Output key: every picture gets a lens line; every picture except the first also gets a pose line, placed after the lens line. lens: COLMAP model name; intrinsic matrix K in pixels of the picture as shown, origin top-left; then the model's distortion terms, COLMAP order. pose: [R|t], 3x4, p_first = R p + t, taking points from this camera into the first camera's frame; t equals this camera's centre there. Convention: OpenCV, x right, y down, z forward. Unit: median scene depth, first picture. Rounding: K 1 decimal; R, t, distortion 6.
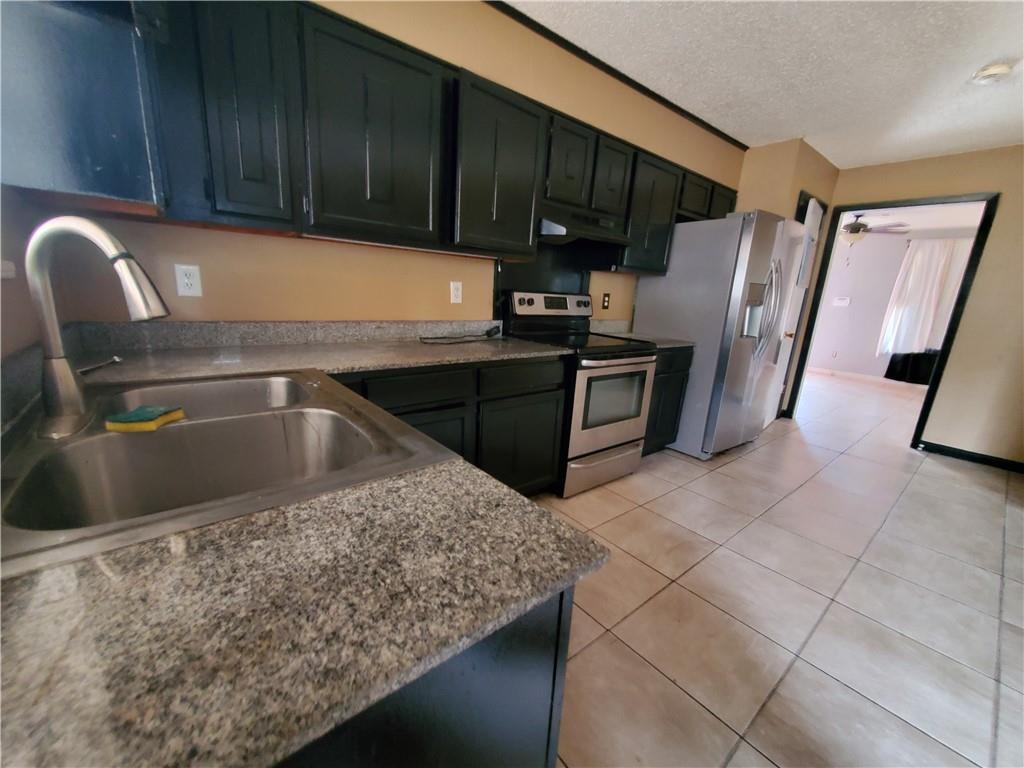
lens RADIAL K [[403.8, 0, 499.0], [0, 403.8, 394.5], [0, 0, 1]] dist [0.008239, -0.000091]
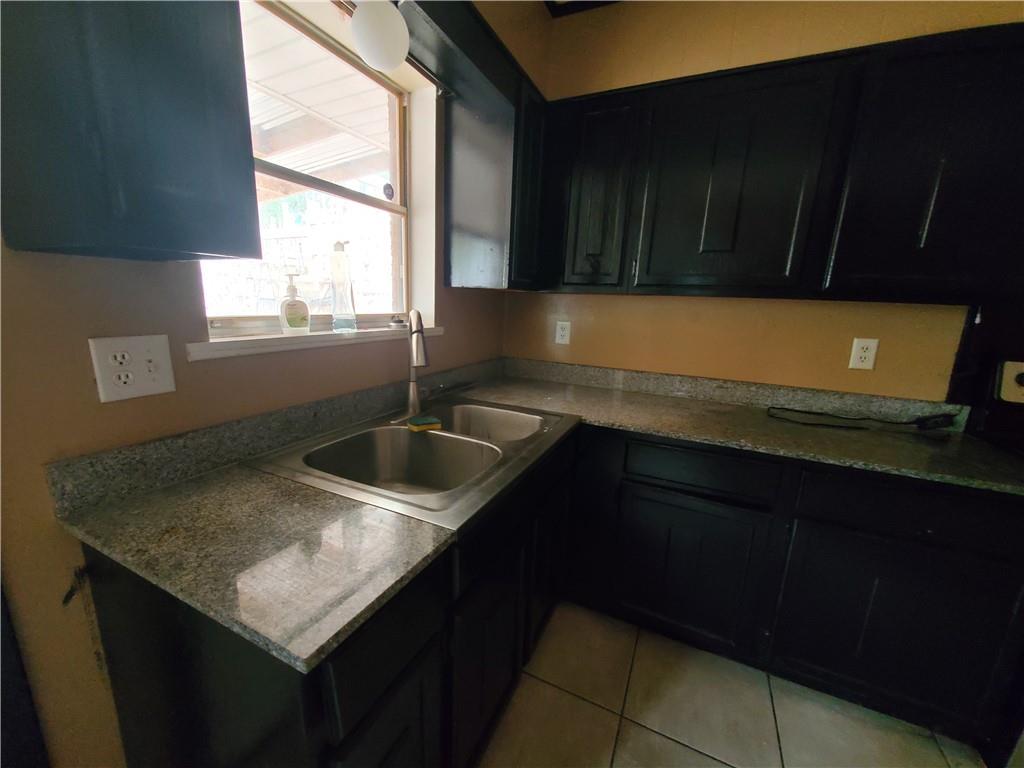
lens RADIAL K [[406.8, 0, 501.7], [0, 406.8, 392.9], [0, 0, 1]] dist [-0.000106, -0.003062]
pose [[0.433747, 0.165027, -0.885793, 0.236016], [-0.242115, 0.968275, 0.061837, -0.079789], [0.867896, 0.187642, 0.459942, 0.160893]]
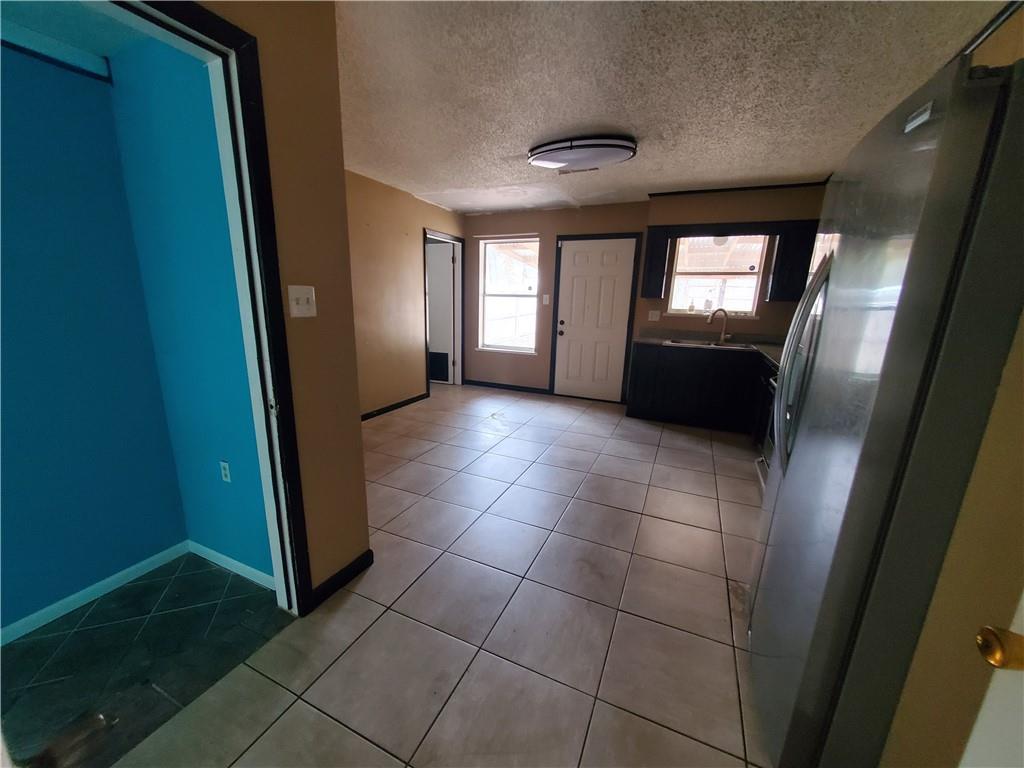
lens RADIAL K [[403.8, 0, 499.0], [0, 403.8, 394.5], [0, 0, 1]] dist [0.008239, -0.000091]
pose [[-0.895036, 0.032527, -0.444806, 1.380254], [-0.180724, 0.885335, 0.428394, -0.374423], [0.407737, 0.463815, -0.786528, 1.463143]]
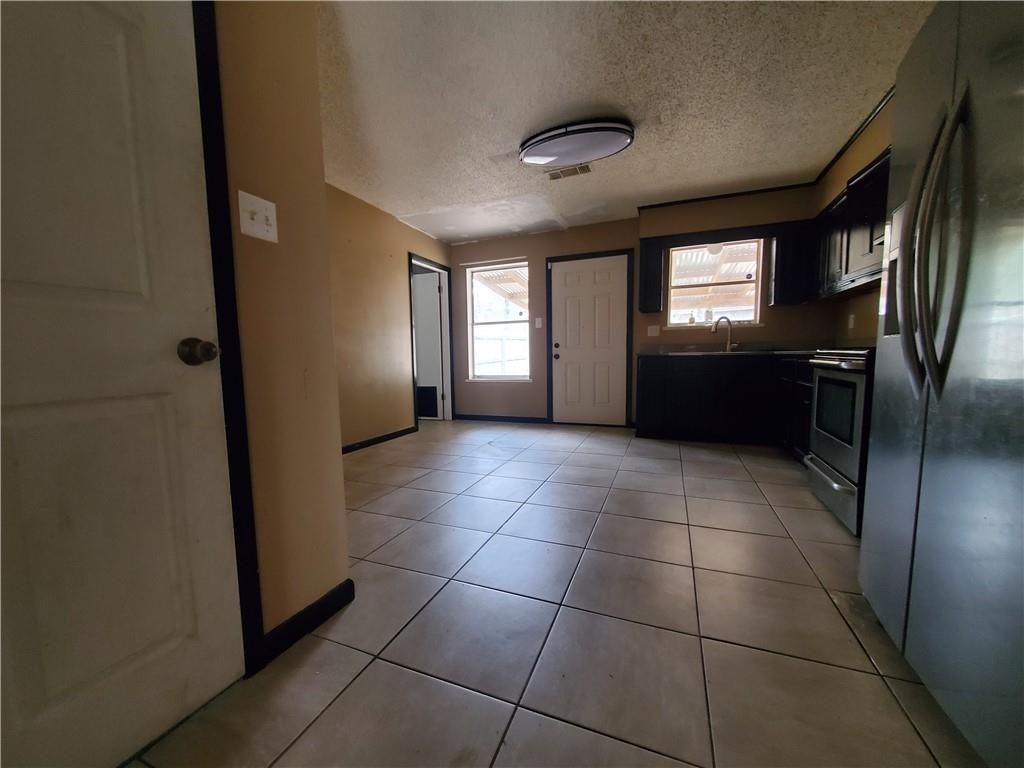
lens RADIAL K [[403.8, 0, 499.0], [0, 403.8, 394.5], [0, 0, 1]] dist [0.008239, -0.000091]
pose [[-0.876267, 0.007232, -0.481771, 1.353167], [-0.150670, 0.945630, 0.288240, -0.162459], [0.457662, 0.325163, -0.827535, 1.367881]]
